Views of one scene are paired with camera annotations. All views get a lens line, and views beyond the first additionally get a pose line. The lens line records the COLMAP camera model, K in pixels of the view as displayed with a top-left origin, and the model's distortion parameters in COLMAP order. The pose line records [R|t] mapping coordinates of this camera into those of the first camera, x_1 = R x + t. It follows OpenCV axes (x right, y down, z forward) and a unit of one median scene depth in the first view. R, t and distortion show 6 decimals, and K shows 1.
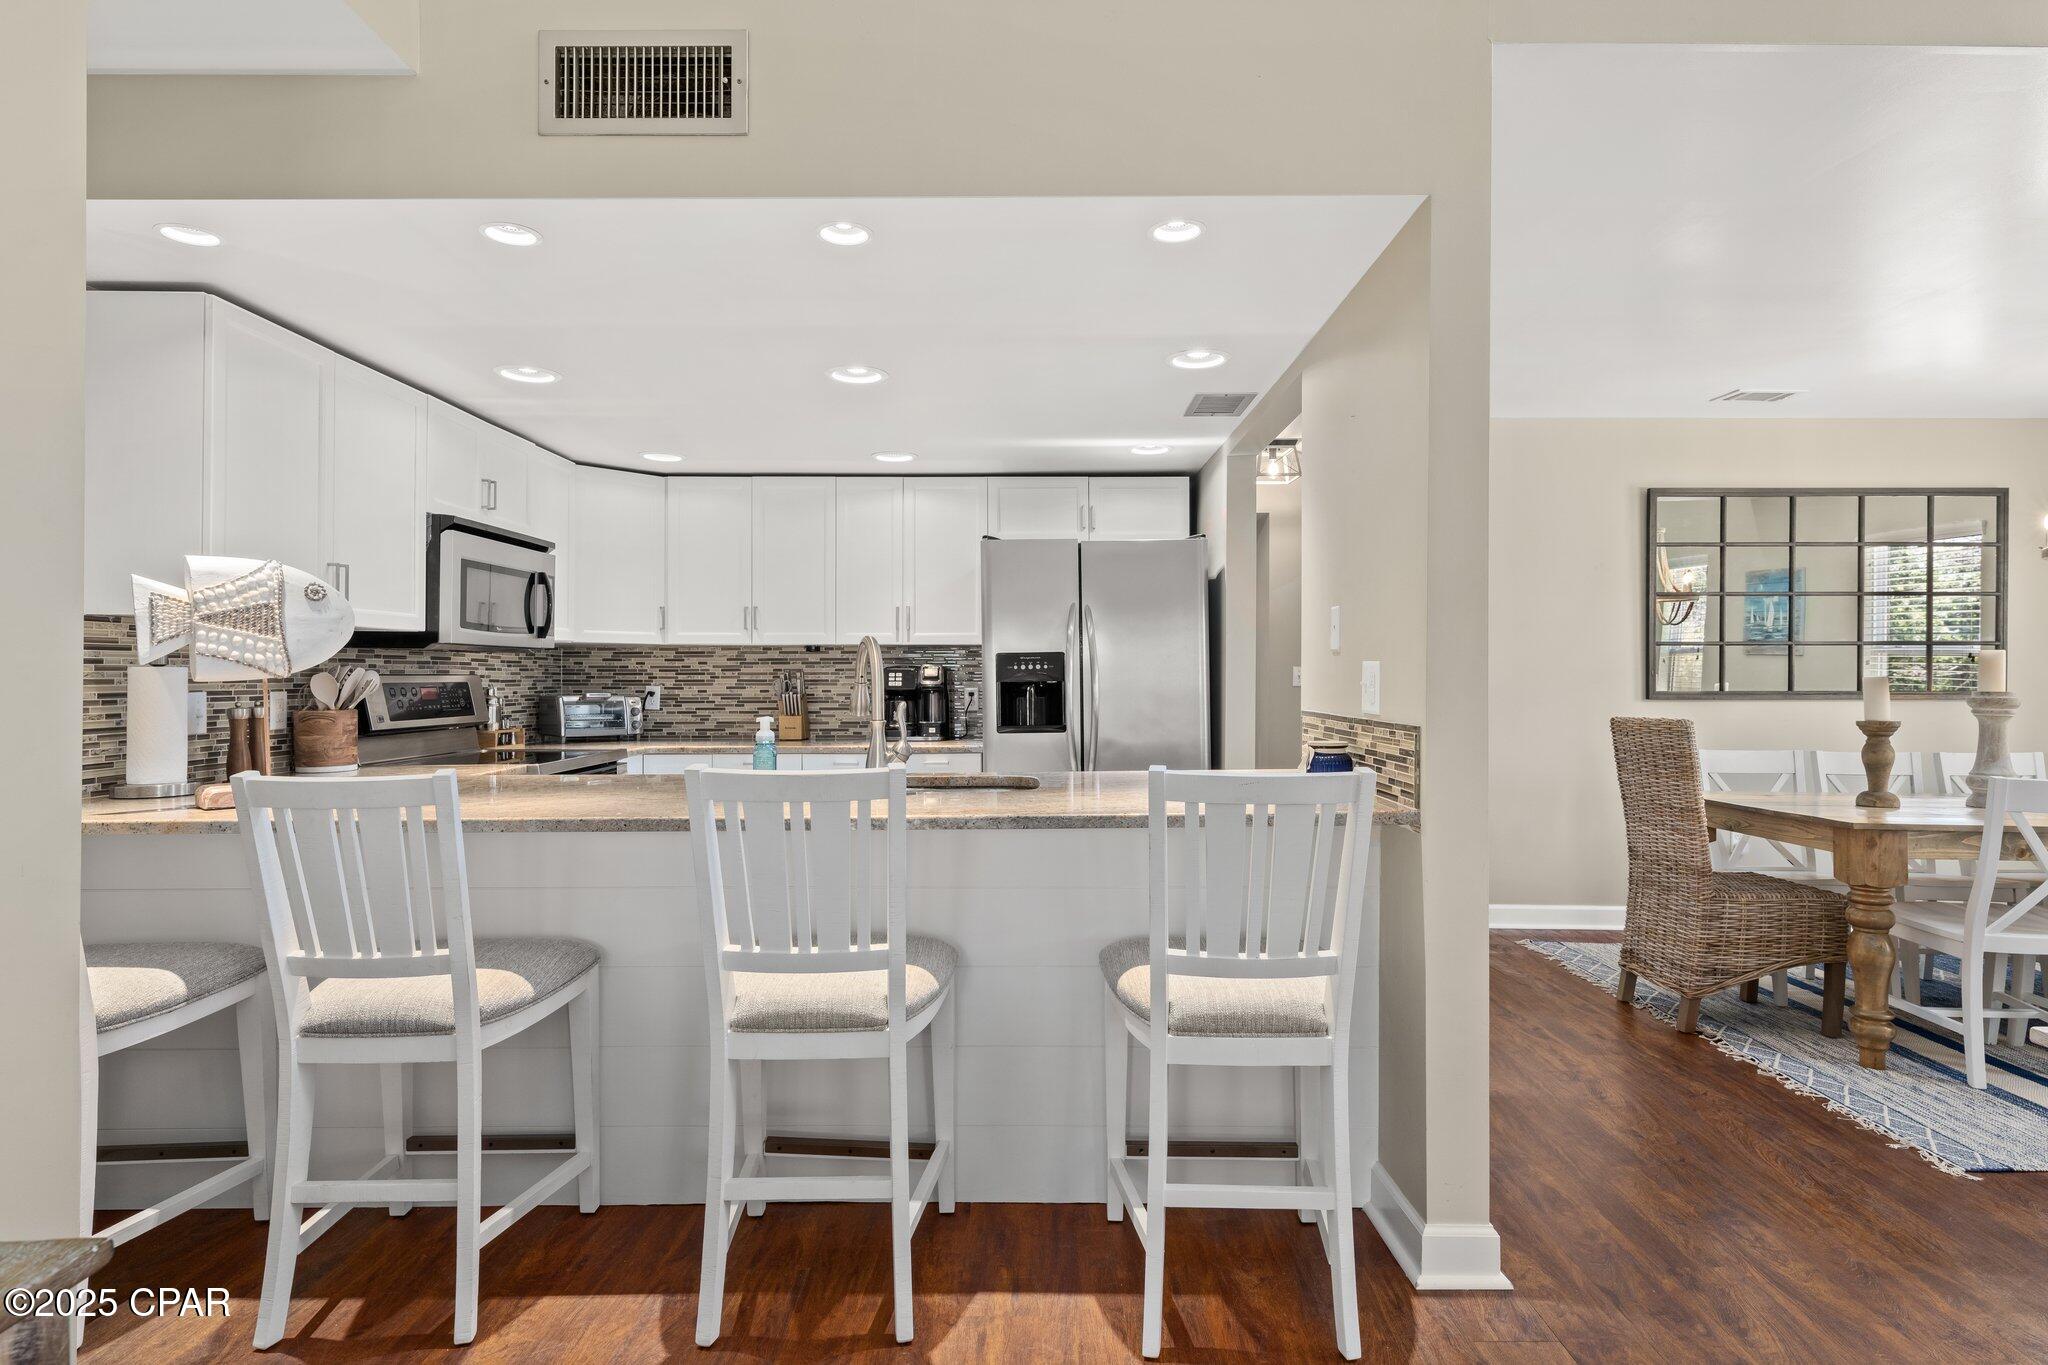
lens RADIAL K [[1080.4, 0, 1027.6], [0, 1080.4, 676.8], [0, 0, 1]] dist [0.000767, 0.001895]
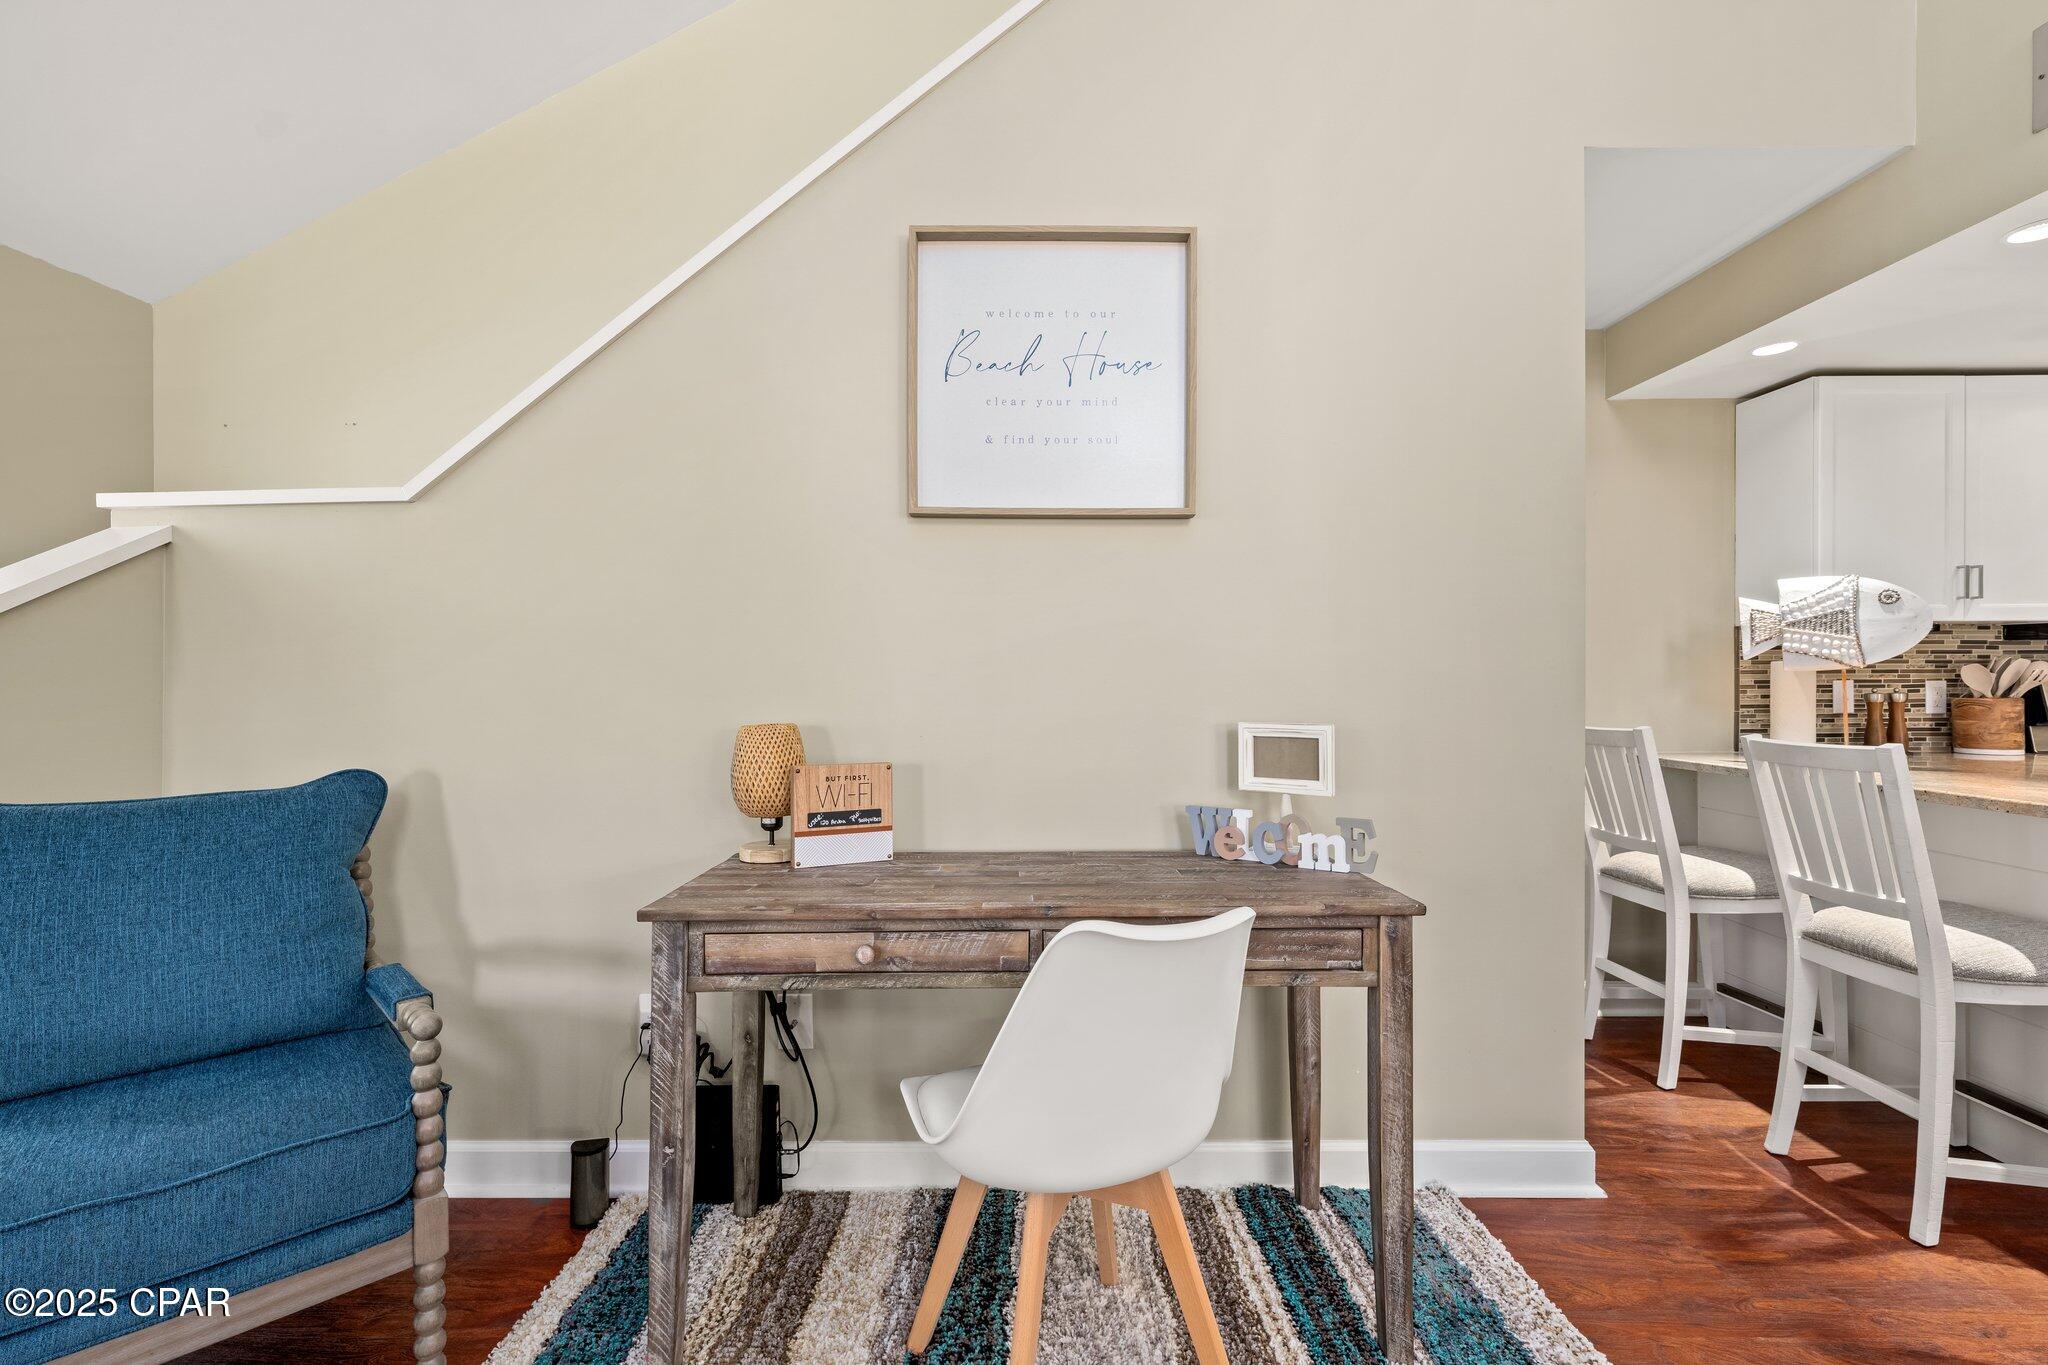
lens RADIAL K [[894.4, 0, 1018.2], [0, 894.4, 675.2], [0, 0, 1]] dist [-0.000249, 0.000021]
pose [[0.000297, 0.000001, -1.000000, 0.225518], [0.004156, 0.999991, 0.000002, 0.003296], [0.999991, -0.004156, 0.000297, 0.020372]]
